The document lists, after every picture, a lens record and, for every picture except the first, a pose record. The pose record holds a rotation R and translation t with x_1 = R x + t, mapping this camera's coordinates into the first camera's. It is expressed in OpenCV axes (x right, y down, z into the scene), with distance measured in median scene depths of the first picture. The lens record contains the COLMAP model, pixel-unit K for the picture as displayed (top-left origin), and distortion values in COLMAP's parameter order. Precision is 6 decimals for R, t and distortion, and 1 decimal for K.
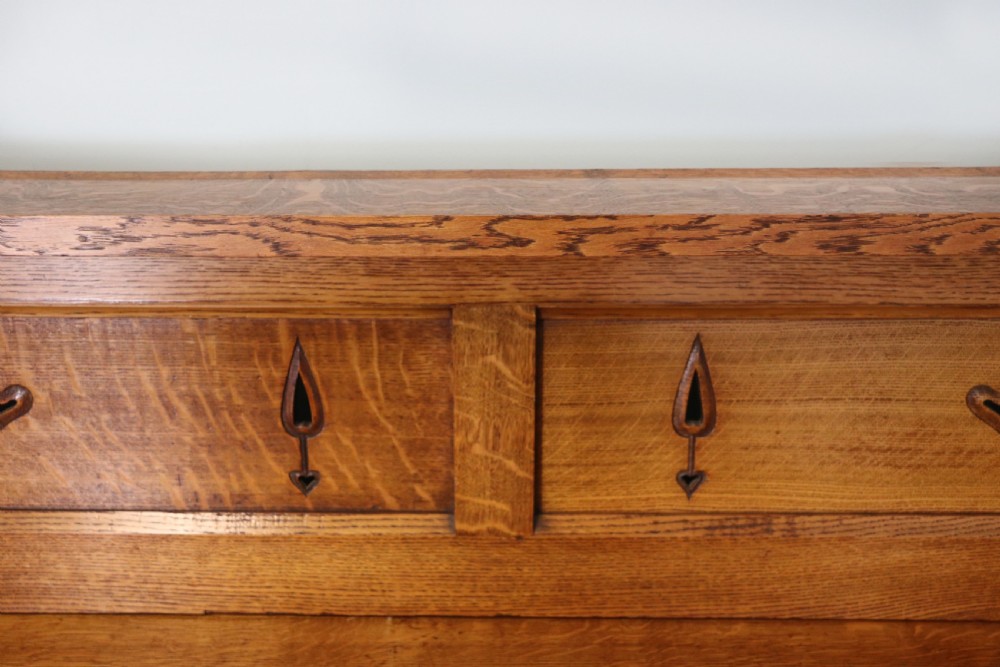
lens RADIAL K [[1180.4, 0, 475.6], [0, 1180.4, 338.9], [0, 0, 1]] dist [0.012321, 0.000000]
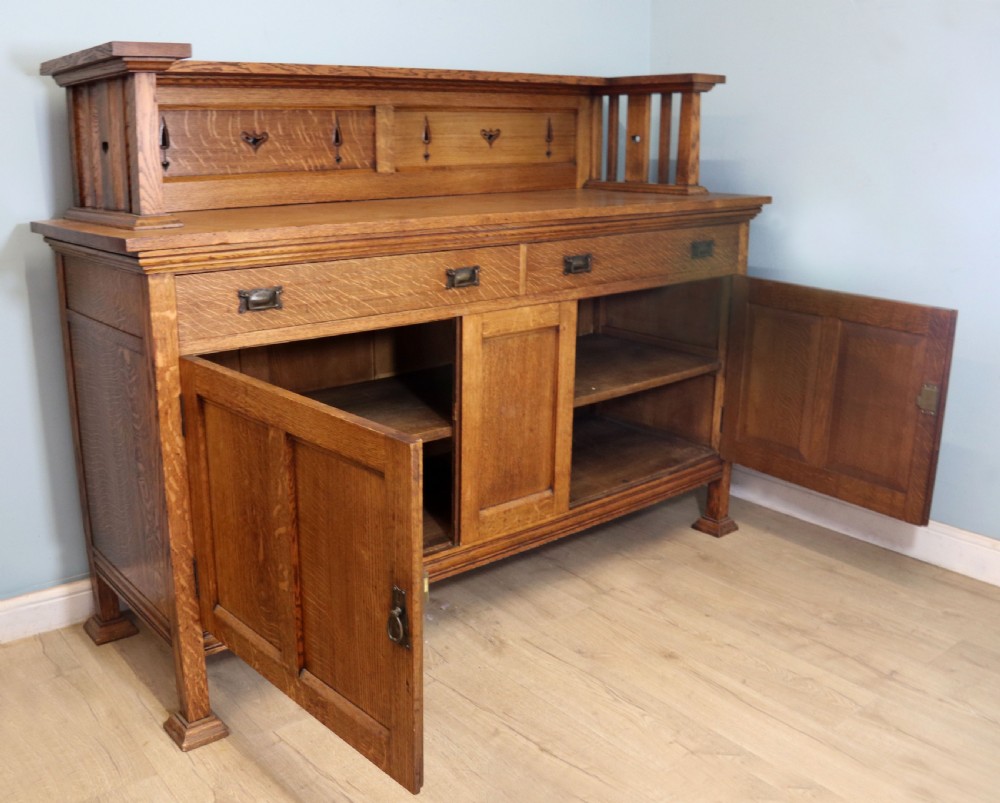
lens RADIAL K [[953.2, 0, 410.7], [0, 953.2, 391.0], [0, 0, 1]] dist [-0.144922, 0.000000]
pose [[0.788706, -0.159773, 0.593645, -1.769625], [0.194911, 0.980808, 0.005019, 0.831089], [-0.583054, 0.111750, 0.804711, -1.304056]]
